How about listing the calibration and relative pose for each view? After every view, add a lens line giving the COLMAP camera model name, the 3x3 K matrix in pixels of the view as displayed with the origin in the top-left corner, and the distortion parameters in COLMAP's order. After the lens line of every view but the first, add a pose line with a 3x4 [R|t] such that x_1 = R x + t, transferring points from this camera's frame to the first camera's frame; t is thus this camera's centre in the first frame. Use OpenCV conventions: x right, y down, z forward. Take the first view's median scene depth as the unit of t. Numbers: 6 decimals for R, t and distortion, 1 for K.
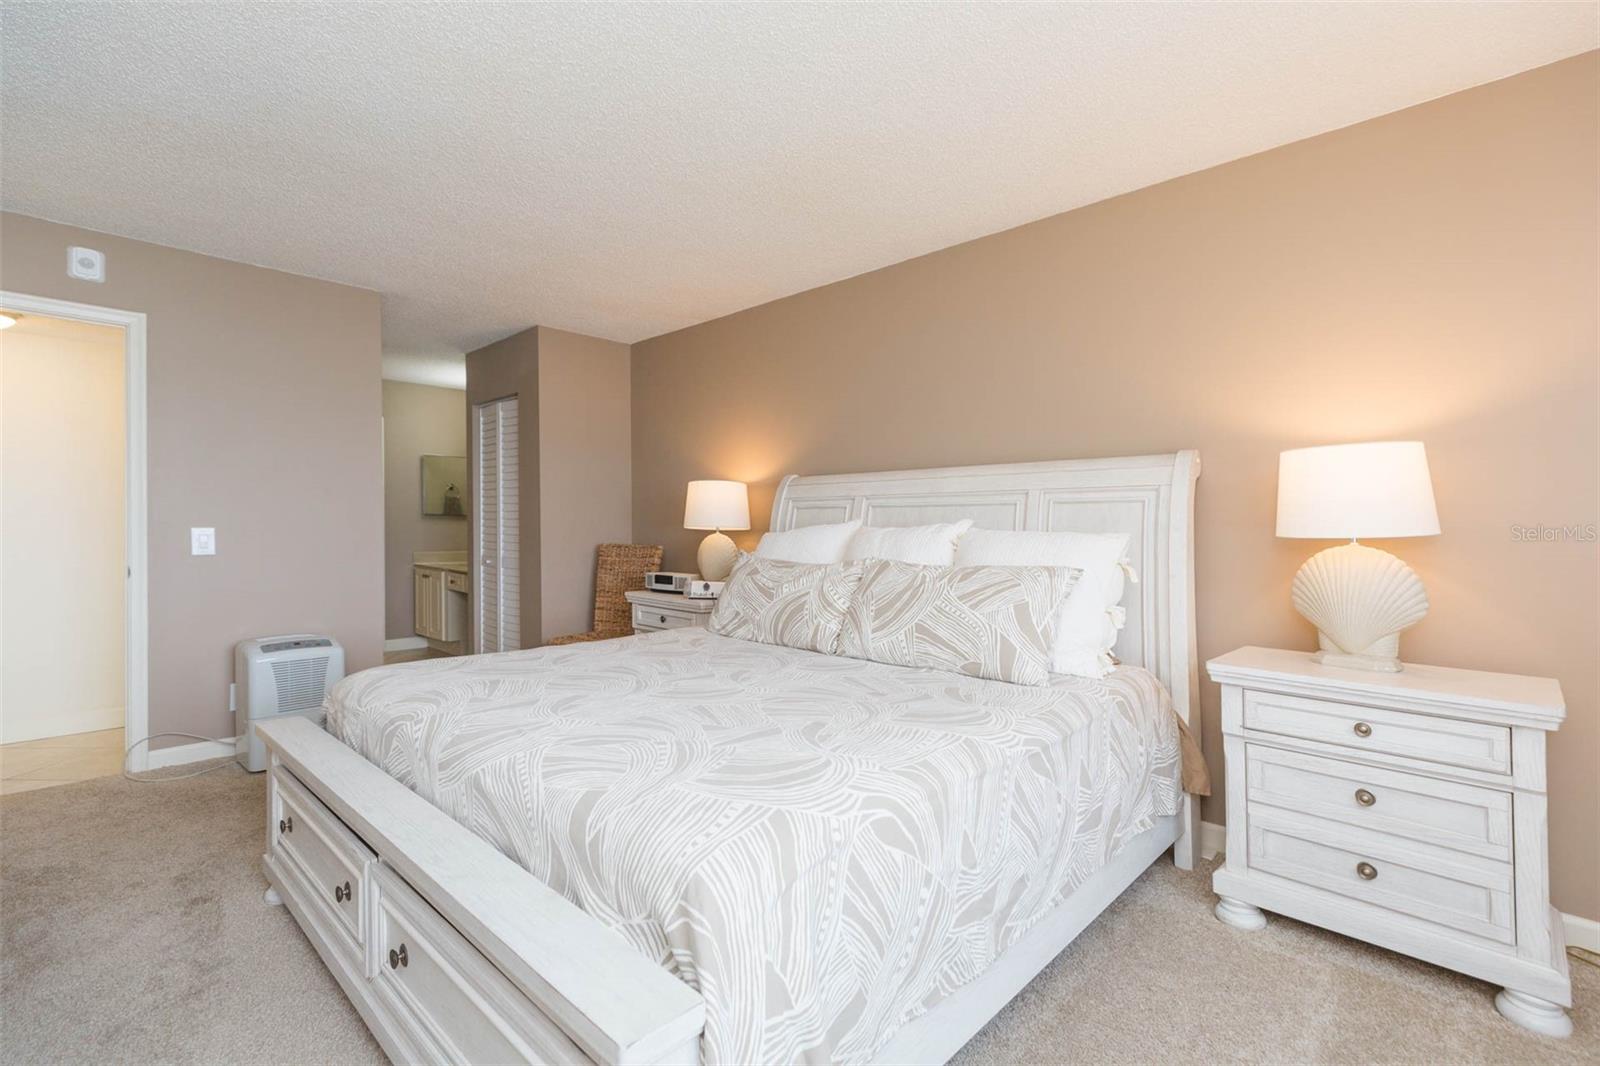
lens RADIAL K [[717.7, 0, 796.7], [0, 717.7, 519.6], [0, 0, 1]] dist [0.001047, 0.000331]
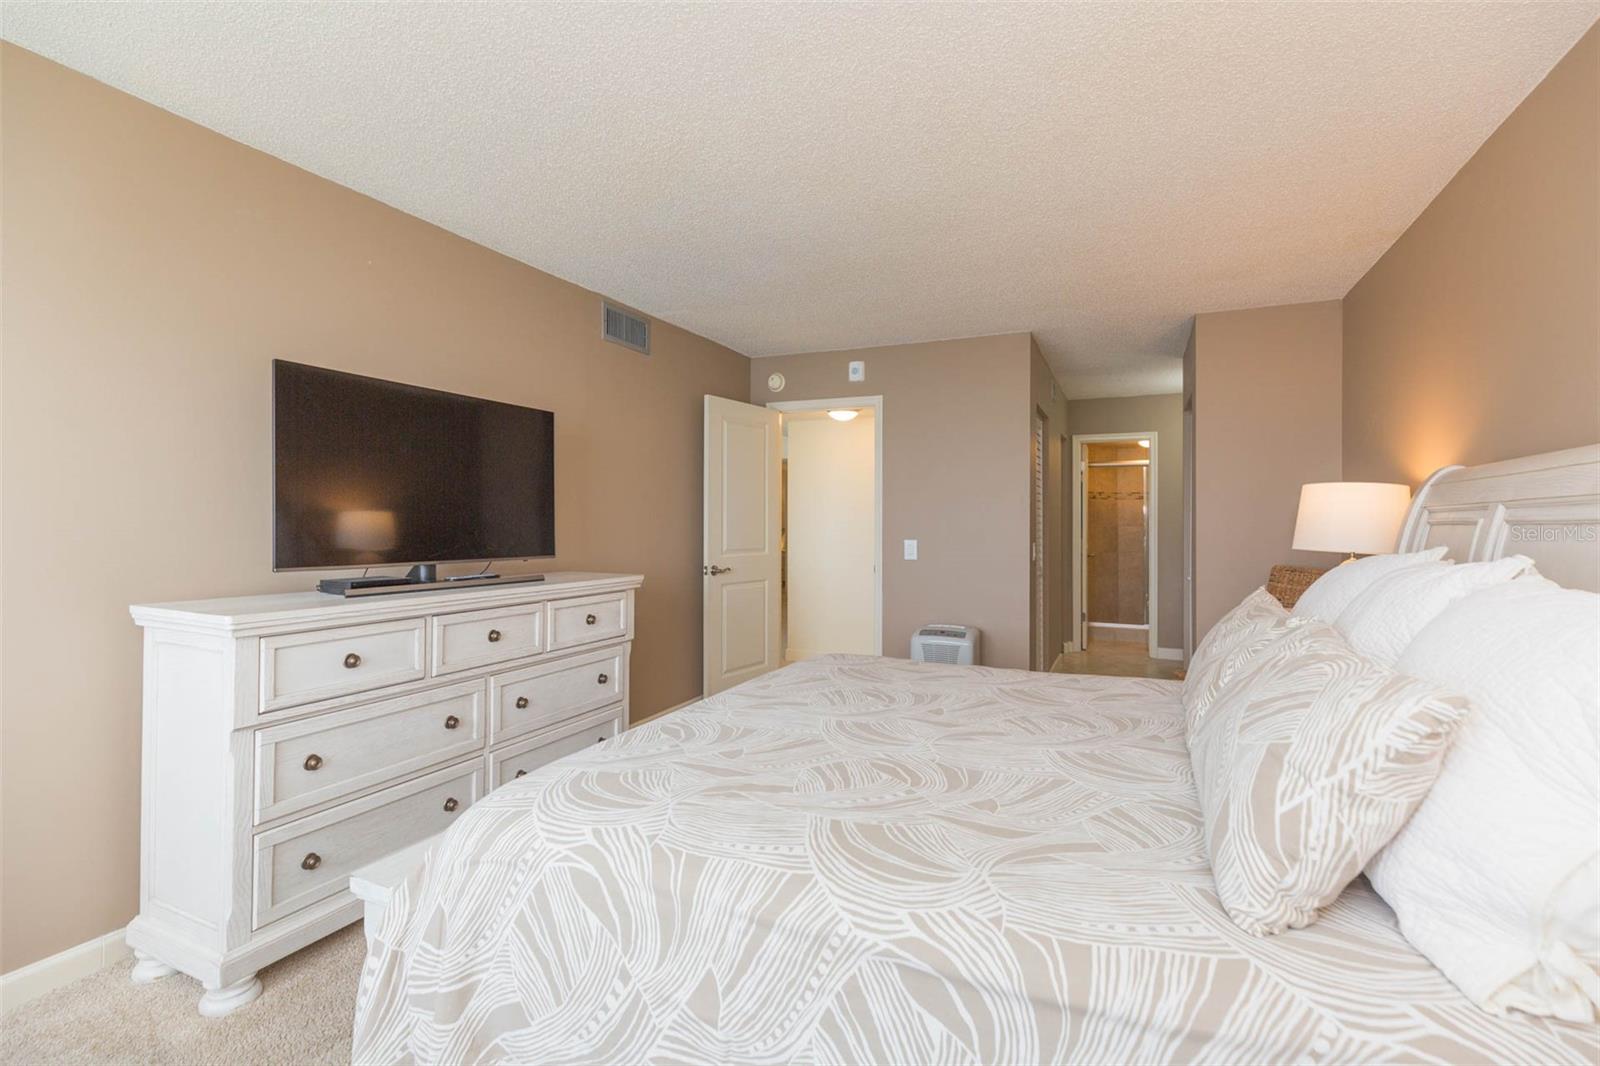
lens RADIAL K [[717.7, 0, 829.2], [0, 717.7, 530.7], [0, 0, 1]] dist [0.001047, 0.000331]
pose [[0.346066, 0.005246, -0.938195, 0.984234], [0.005445, 0.999956, 0.007599, -0.042254], [0.938194, -0.007738, 0.346023, 0.846070]]
